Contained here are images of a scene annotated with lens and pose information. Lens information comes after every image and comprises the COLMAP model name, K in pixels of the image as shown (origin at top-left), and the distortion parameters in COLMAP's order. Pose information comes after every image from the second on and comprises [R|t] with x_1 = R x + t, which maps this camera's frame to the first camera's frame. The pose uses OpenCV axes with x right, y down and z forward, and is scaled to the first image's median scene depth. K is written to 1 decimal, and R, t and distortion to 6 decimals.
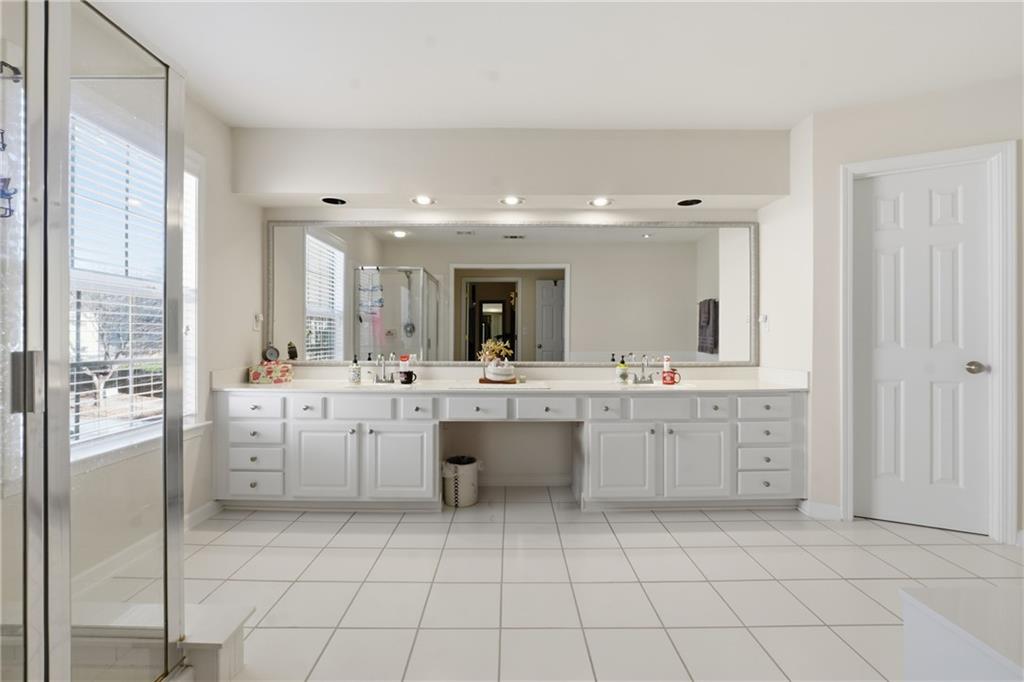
lens RADIAL K [[432.2, 0, 507.7], [0, 432.2, 335.9], [0, 0, 1]] dist [0.002100, 0.000431]
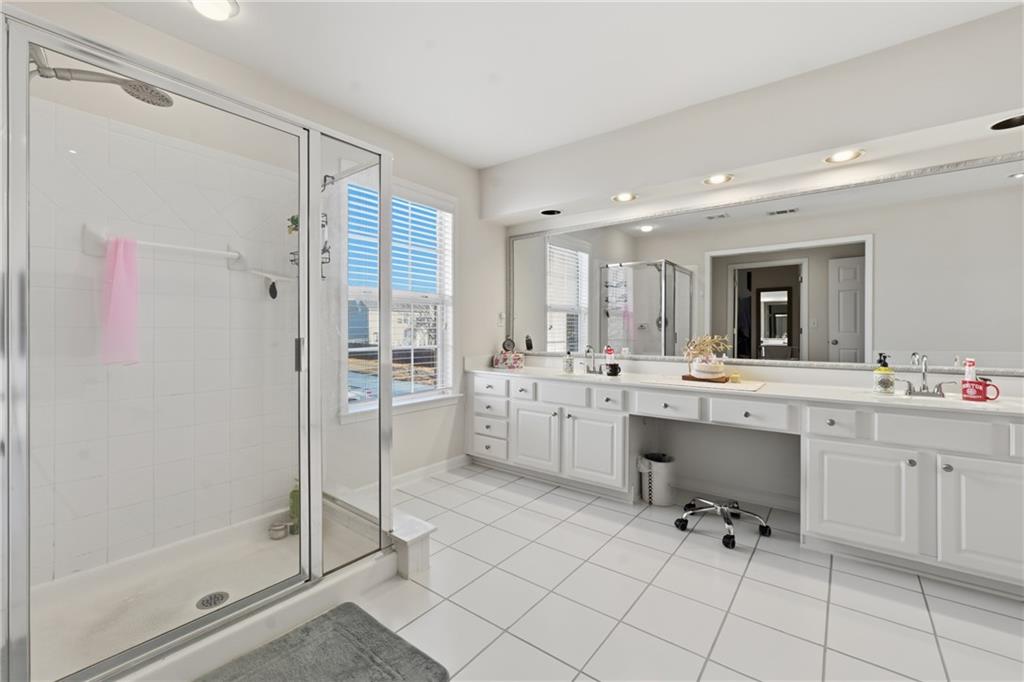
lens RADIAL K [[436.5, 0, 515.1], [0, 436.5, 329.5], [0, 0, 1]] dist [0.015963, 0.000149]
pose [[0.798950, -0.003434, -0.601388, 0.226674], [0.002043, 0.999993, -0.002996, 0.001683], [0.601394, 0.001165, 0.798952, 0.018291]]
